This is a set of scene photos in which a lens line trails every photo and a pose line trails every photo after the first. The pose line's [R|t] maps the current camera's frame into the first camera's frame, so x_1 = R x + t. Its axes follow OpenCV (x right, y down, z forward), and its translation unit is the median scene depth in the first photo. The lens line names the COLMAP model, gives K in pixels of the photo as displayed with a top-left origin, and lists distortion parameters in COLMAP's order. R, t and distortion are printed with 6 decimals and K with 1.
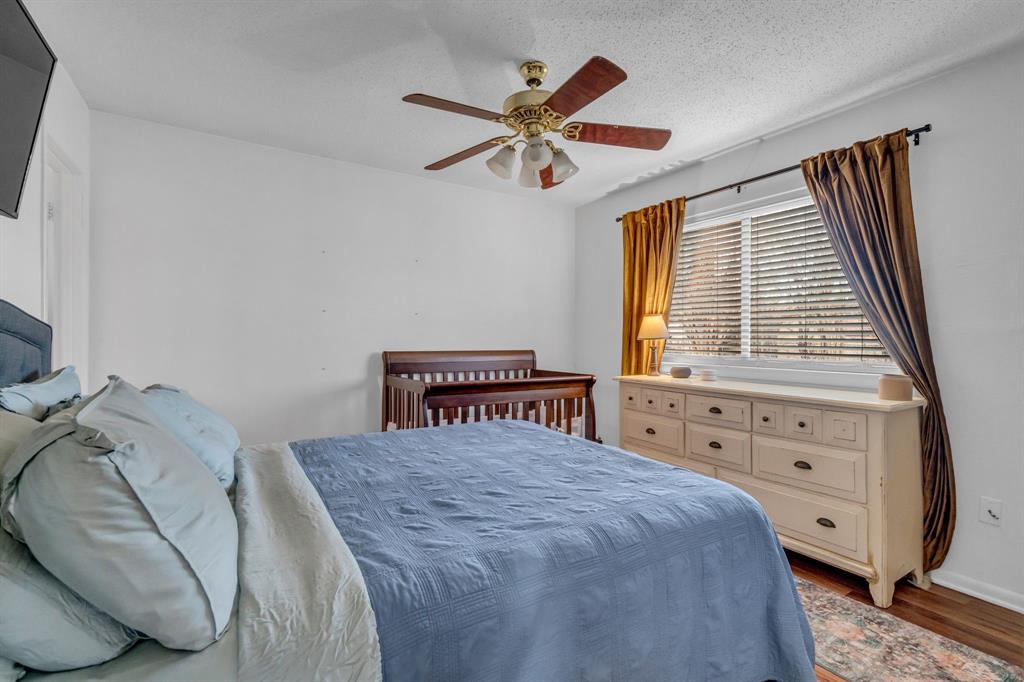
lens RADIAL K [[461.0, 0, 511.3], [0, 461.0, 338.1], [0, 0, 1]] dist [-0.002591, 0.000549]
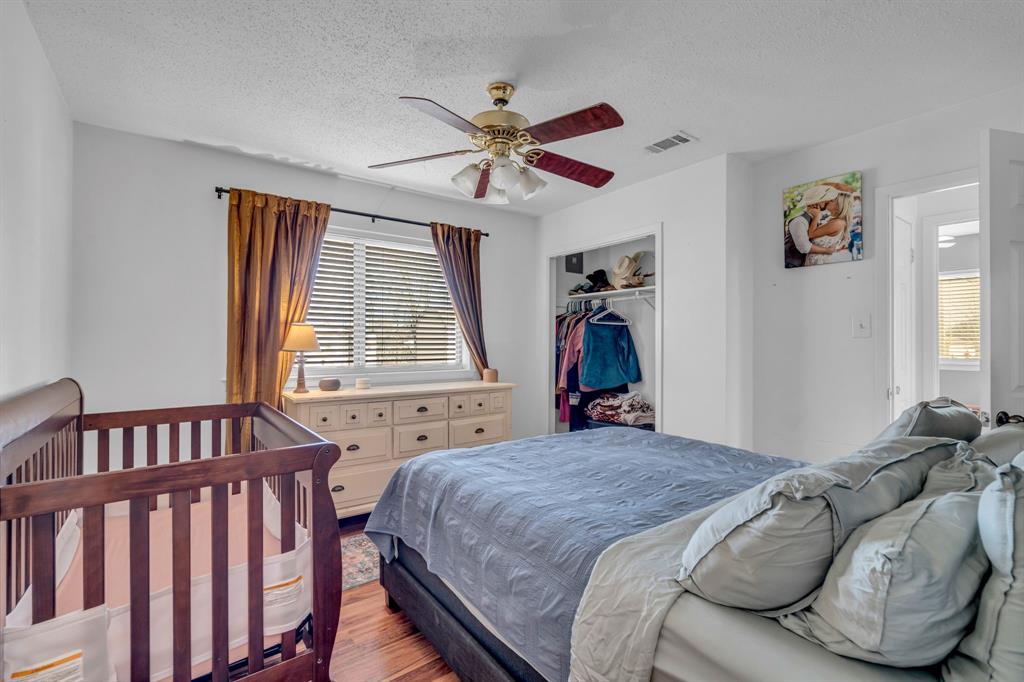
lens RADIAL K [[461.0, 0, 511.3], [0, 461.0, 338.1], [0, 0, 1]] dist [-0.002591, 0.000549]
pose [[-0.091053, 0.000944, 0.995846, -0.738432], [-0.002074, 0.999997, -0.001138, -0.028180], [-0.995844, -0.002169, -0.091051, 0.820882]]
